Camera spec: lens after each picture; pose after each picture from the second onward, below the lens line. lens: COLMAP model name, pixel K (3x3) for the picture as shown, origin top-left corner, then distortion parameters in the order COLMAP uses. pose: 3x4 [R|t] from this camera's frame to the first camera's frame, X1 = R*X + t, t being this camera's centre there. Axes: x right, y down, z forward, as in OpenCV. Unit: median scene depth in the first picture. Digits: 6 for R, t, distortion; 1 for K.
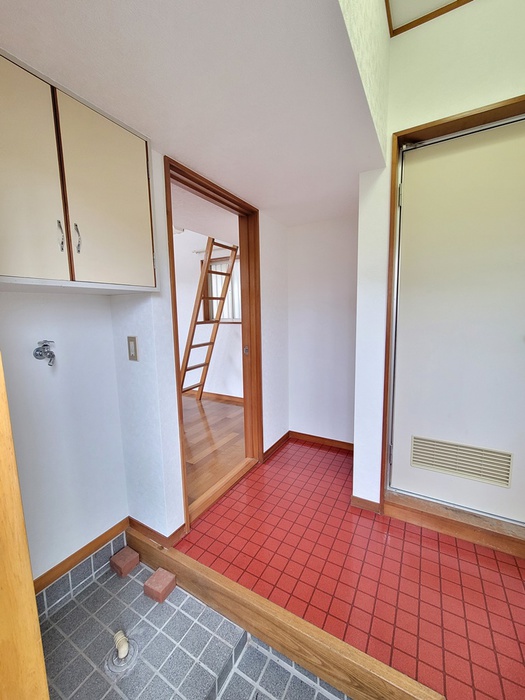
lens RADIAL K [[284.8, 0, 261.6], [0, 284.8, 349.6], [0, 0, 1]] dist [-0.004416, 0.000701]
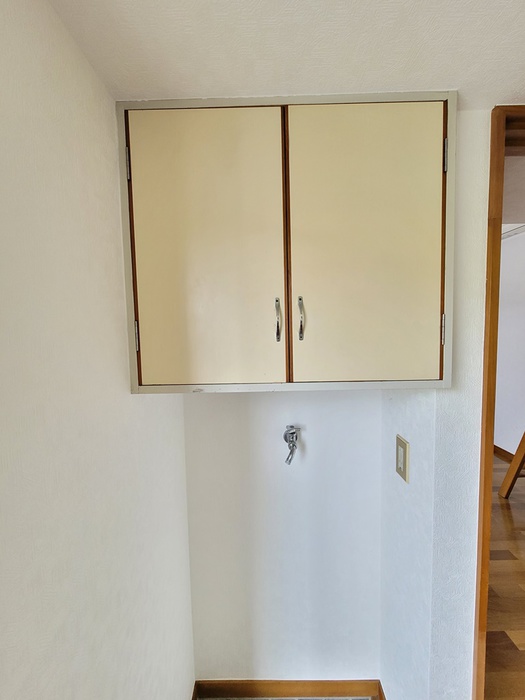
lens RADIAL K [[284.8, 0, 262.0], [0, 284.8, 348.4], [0, 0, 1]] dist [-0.004416, 0.000701]
pose [[0.492552, 0.070794, -0.867399, -0.118974], [-0.102259, 0.994490, 0.023099, -0.324504], [0.864254, 0.077322, 0.497077, 0.592906]]
